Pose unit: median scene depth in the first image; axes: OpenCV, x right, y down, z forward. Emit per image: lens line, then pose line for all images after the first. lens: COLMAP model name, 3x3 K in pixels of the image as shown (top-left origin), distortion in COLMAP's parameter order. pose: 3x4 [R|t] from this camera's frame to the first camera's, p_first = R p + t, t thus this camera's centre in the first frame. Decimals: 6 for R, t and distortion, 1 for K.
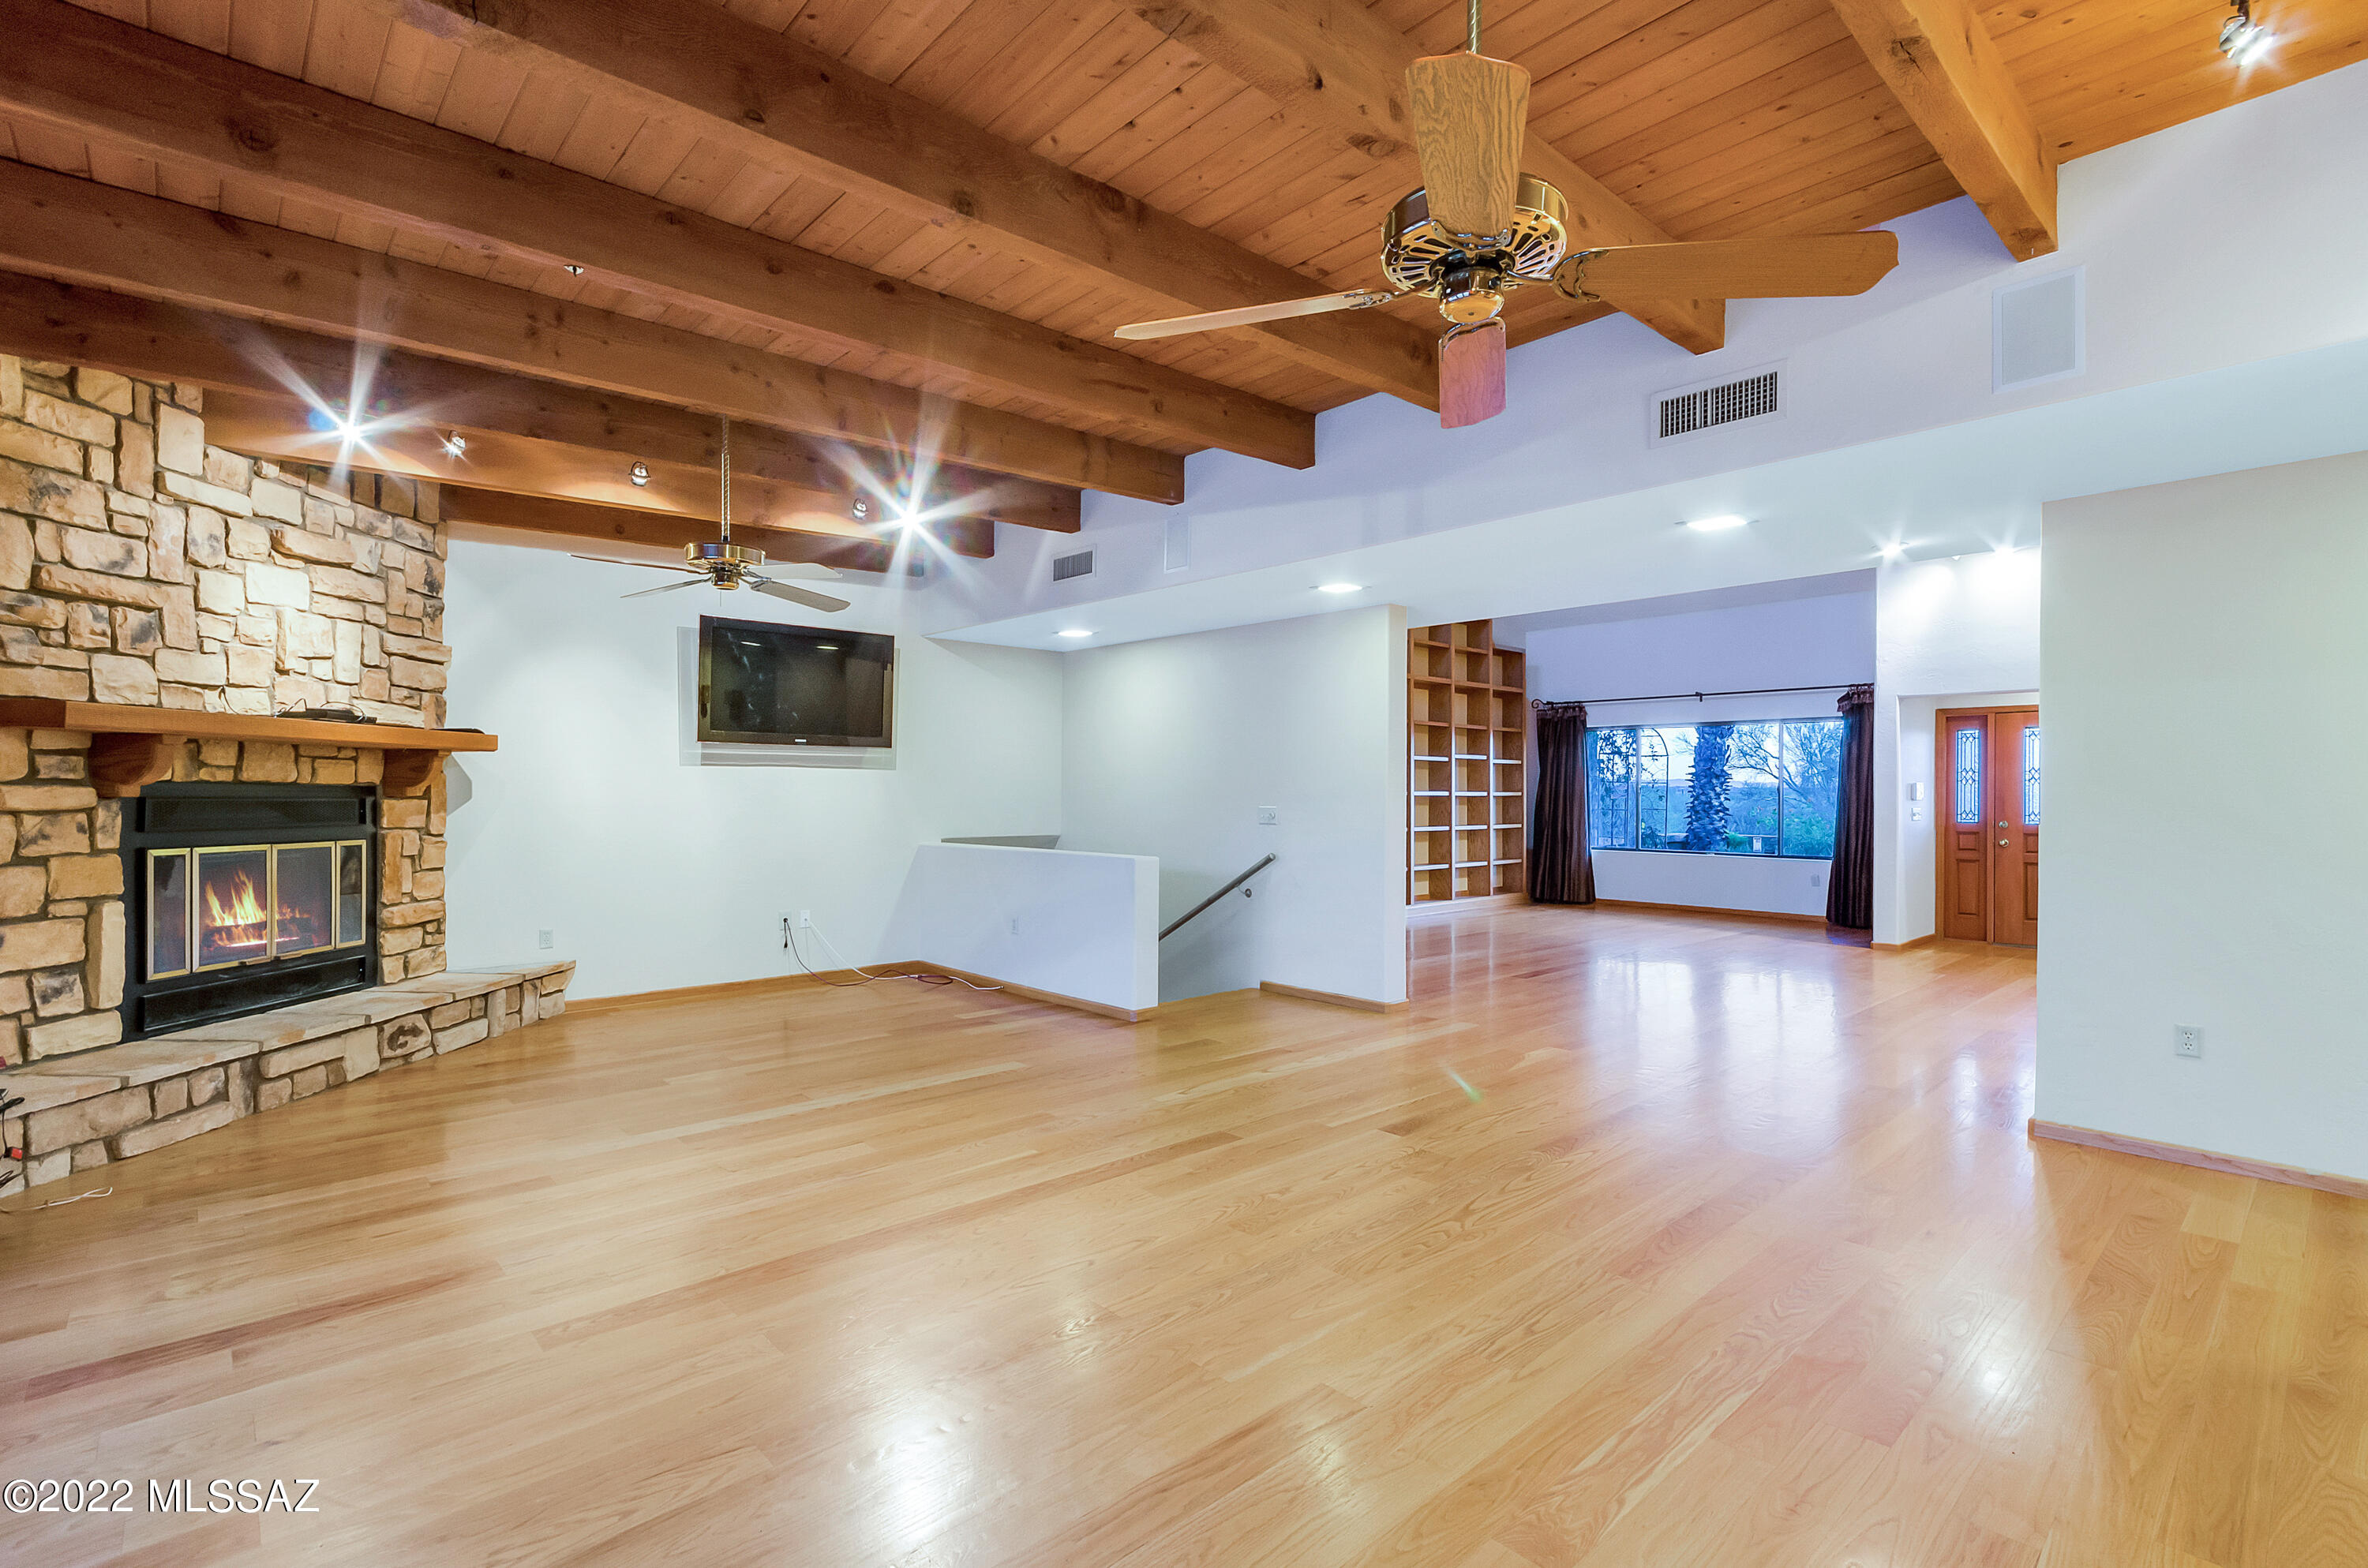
lens RADIAL K [[1087.8, 0, 1169.9], [0, 1087.8, 799.6], [0, 0, 1]] dist [0.013531, -0.000038]
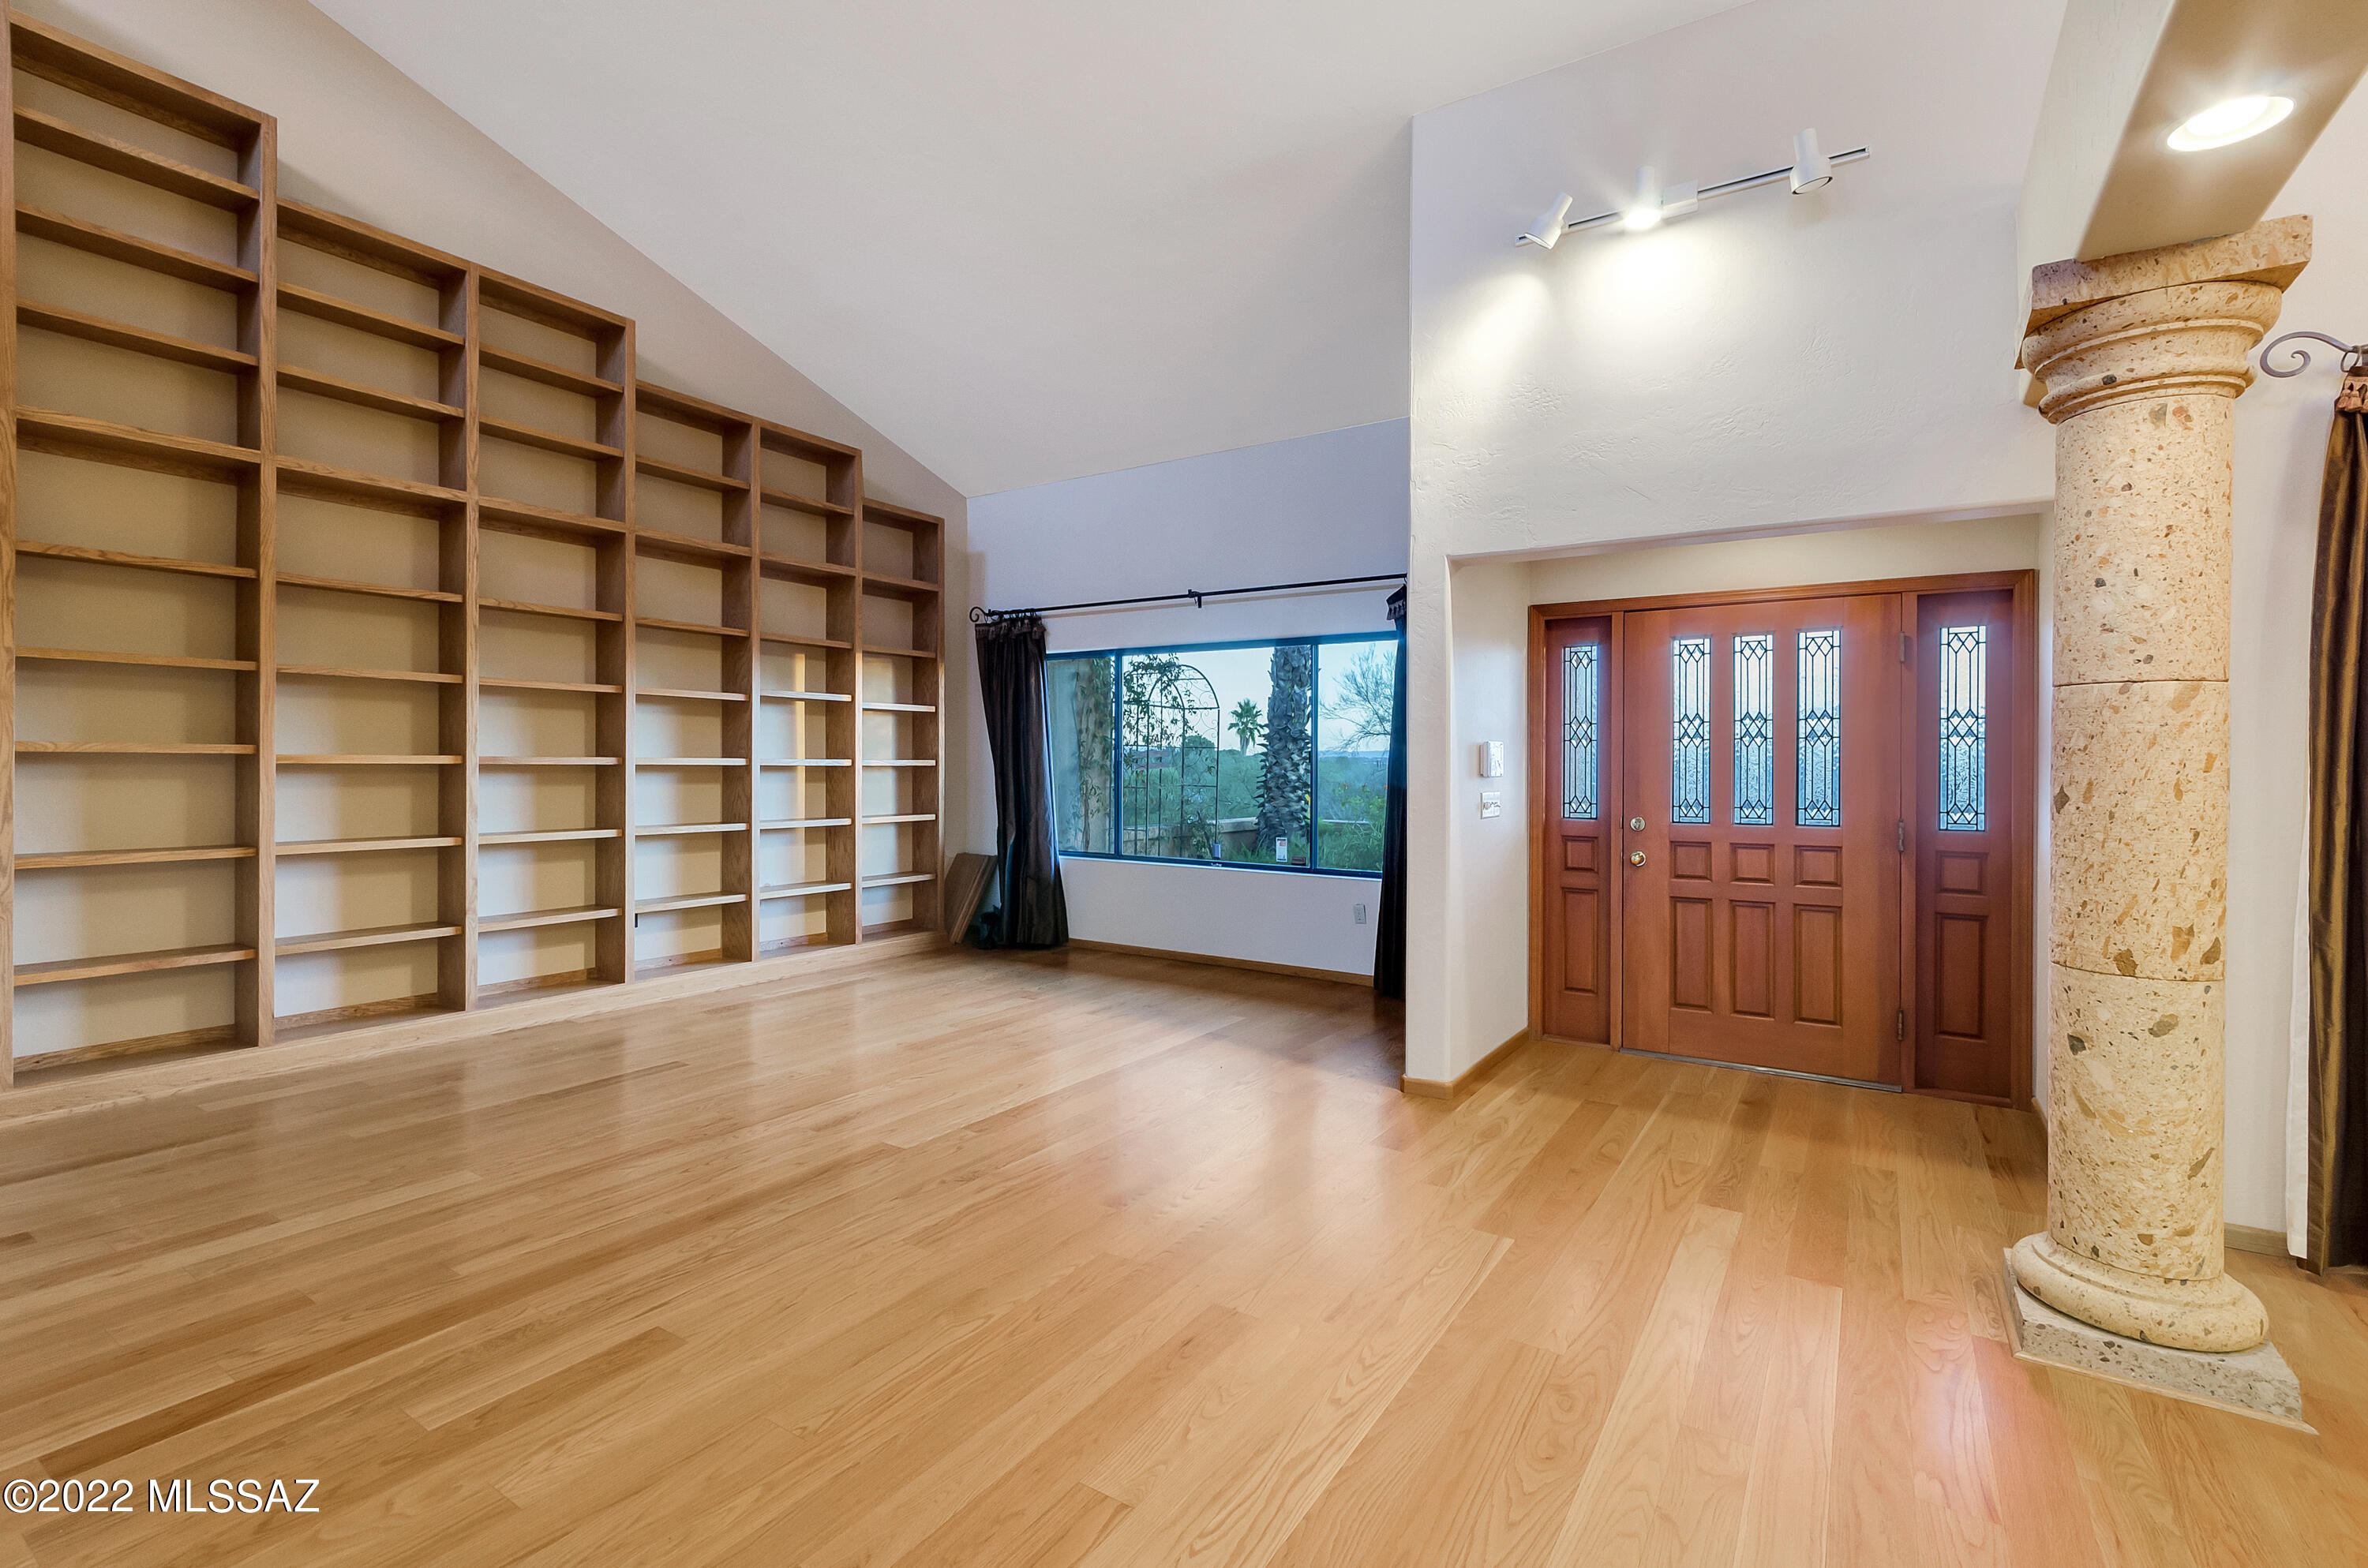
lens RADIAL K [[1091.8, 0, 1179.6], [0, 1091.8, 776.1], [0, 0, 1]] dist [-0.003940, -0.000260]
pose [[0.966984, 0.000319, 0.254836, 0.786455], [-0.001874, 0.999981, 0.005860, -0.004474], [-0.254830, -0.006144, 0.966966, 1.043359]]
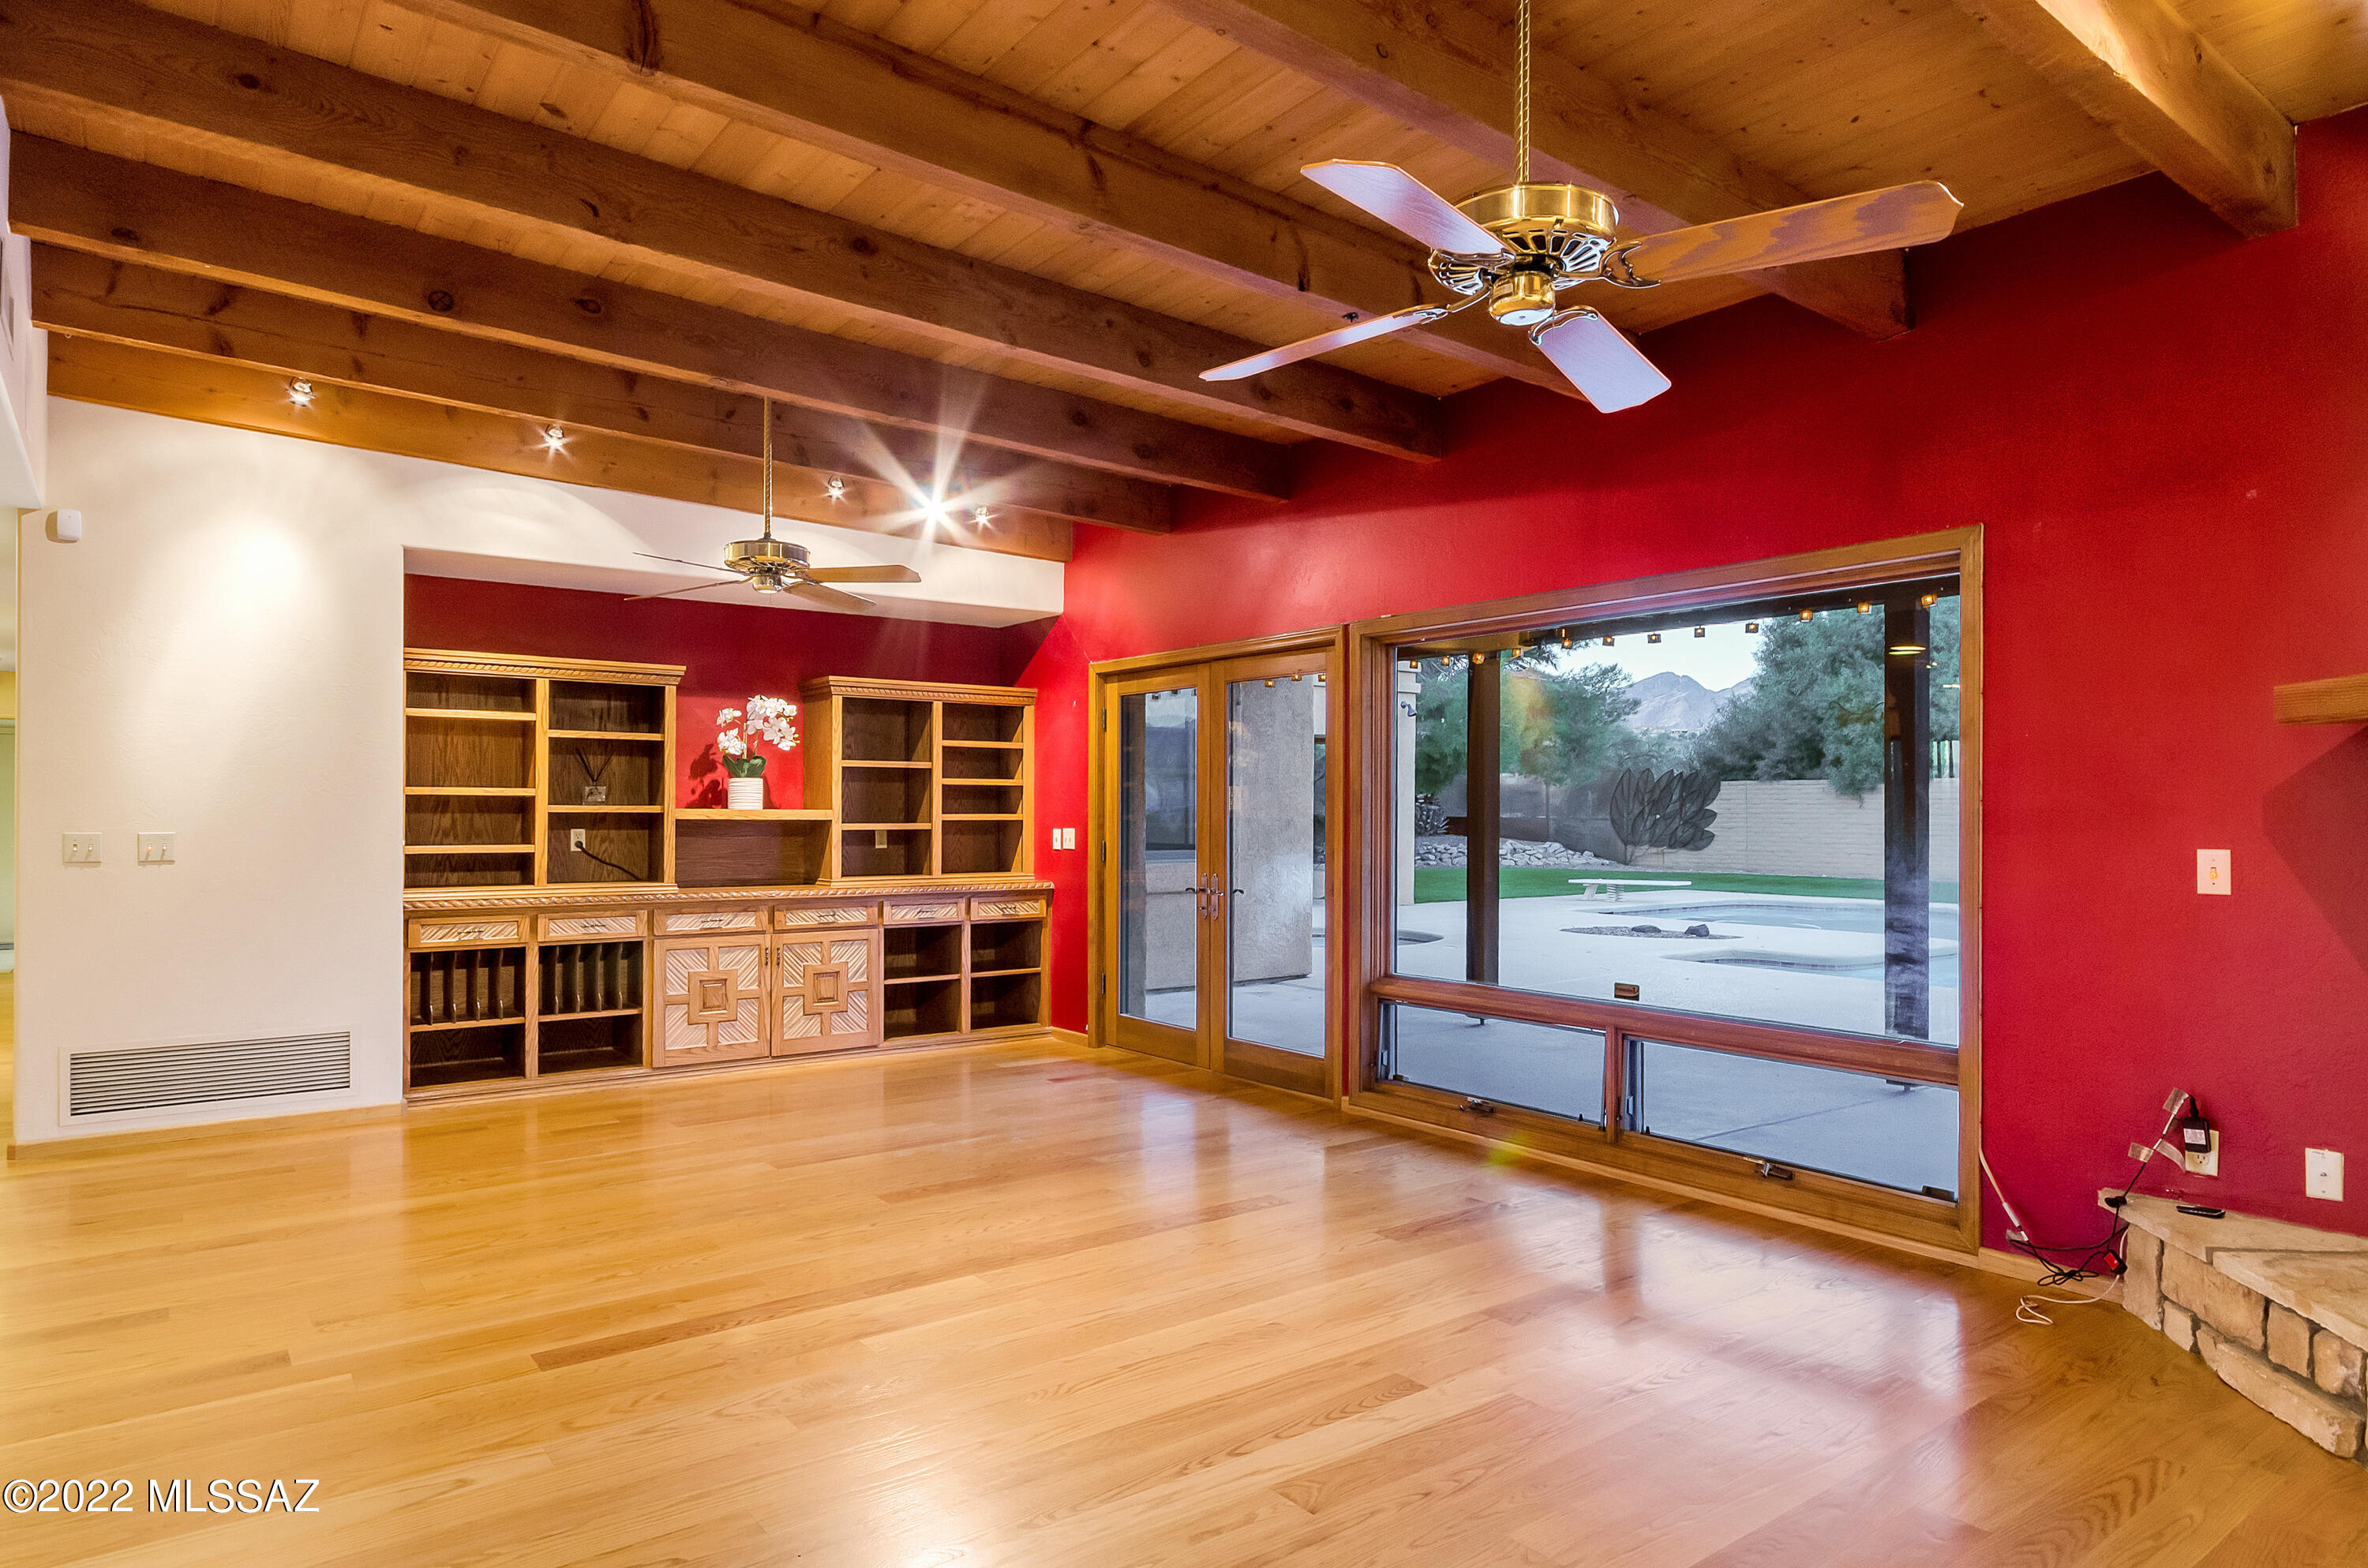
lens RADIAL K [[1398.3, 0, 1236.1], [0, 1398.3, 809.2], [0, 0, 1]] dist [0.001958, 0.000340]
pose [[-0.998271, -0.006507, 0.058420, -0.316480], [-0.006181, 0.999964, 0.005755, -0.011853], [-0.058456, 0.005384, -0.998275, 1.454690]]
